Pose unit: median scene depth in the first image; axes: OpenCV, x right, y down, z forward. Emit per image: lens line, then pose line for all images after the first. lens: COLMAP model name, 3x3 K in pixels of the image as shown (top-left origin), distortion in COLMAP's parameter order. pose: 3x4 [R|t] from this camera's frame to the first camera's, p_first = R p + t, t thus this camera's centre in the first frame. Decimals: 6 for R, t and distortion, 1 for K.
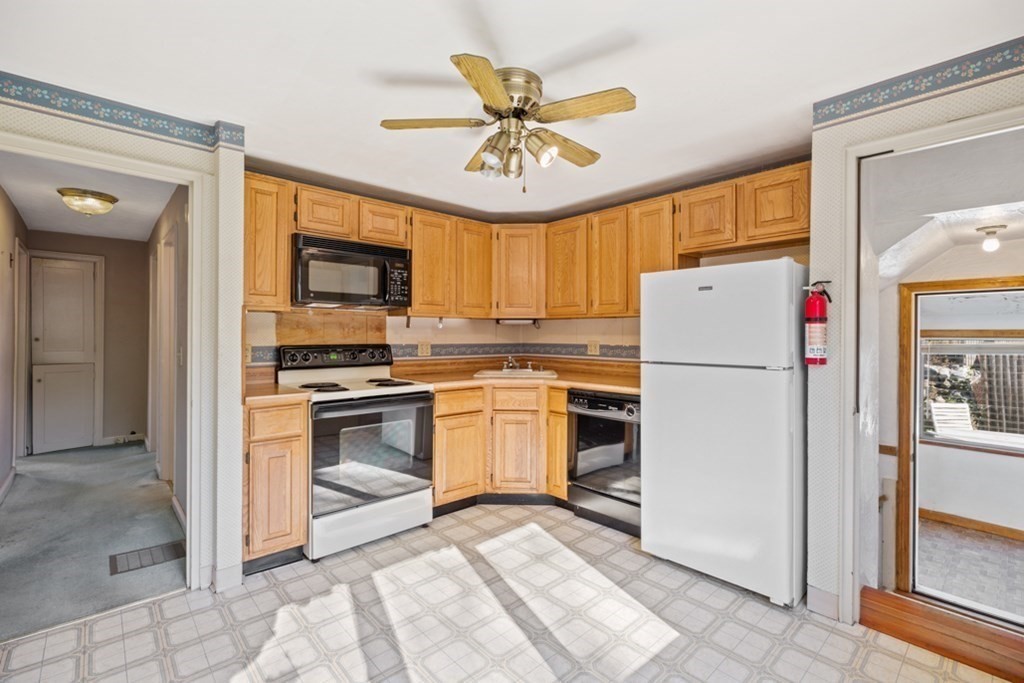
lens RADIAL K [[459.2, 0, 515.5], [0, 459.2, 332.4], [0, 0, 1]] dist [-0.003791, -0.000801]
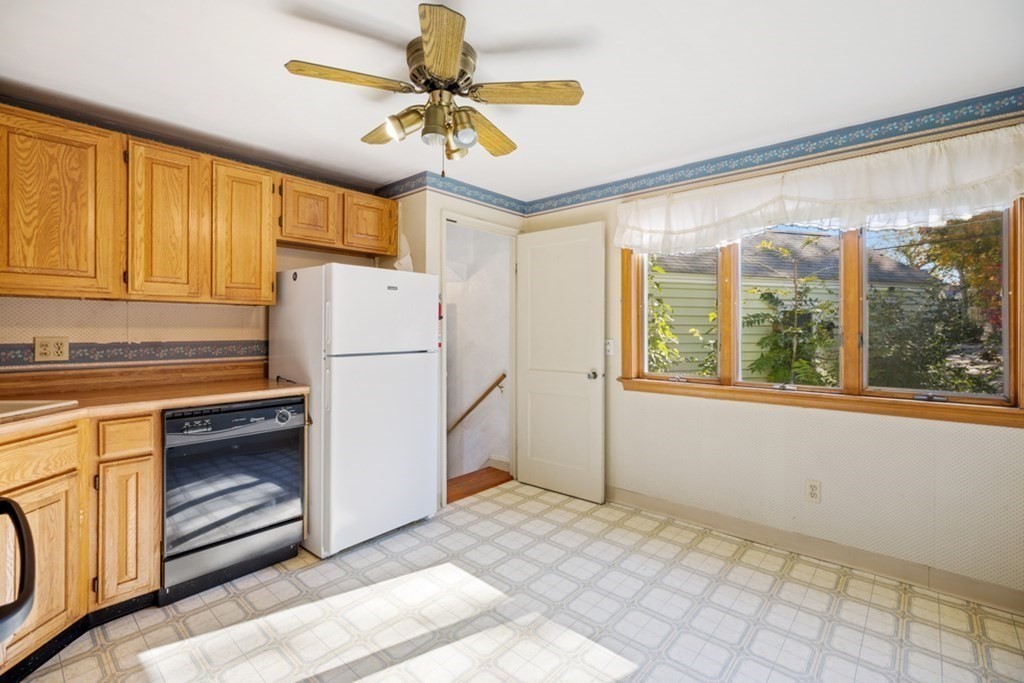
lens RADIAL K [[460.9, 0, 512.7], [0, 460.9, 326.6], [0, 0, 1]] dist [-0.000883, 0.000051]
pose [[-0.097791, 0.001565, 0.995206, -0.677059], [-0.006547, 0.999976, -0.002216, 0.002990], [-0.995185, -0.006732, -0.097779, 0.688824]]
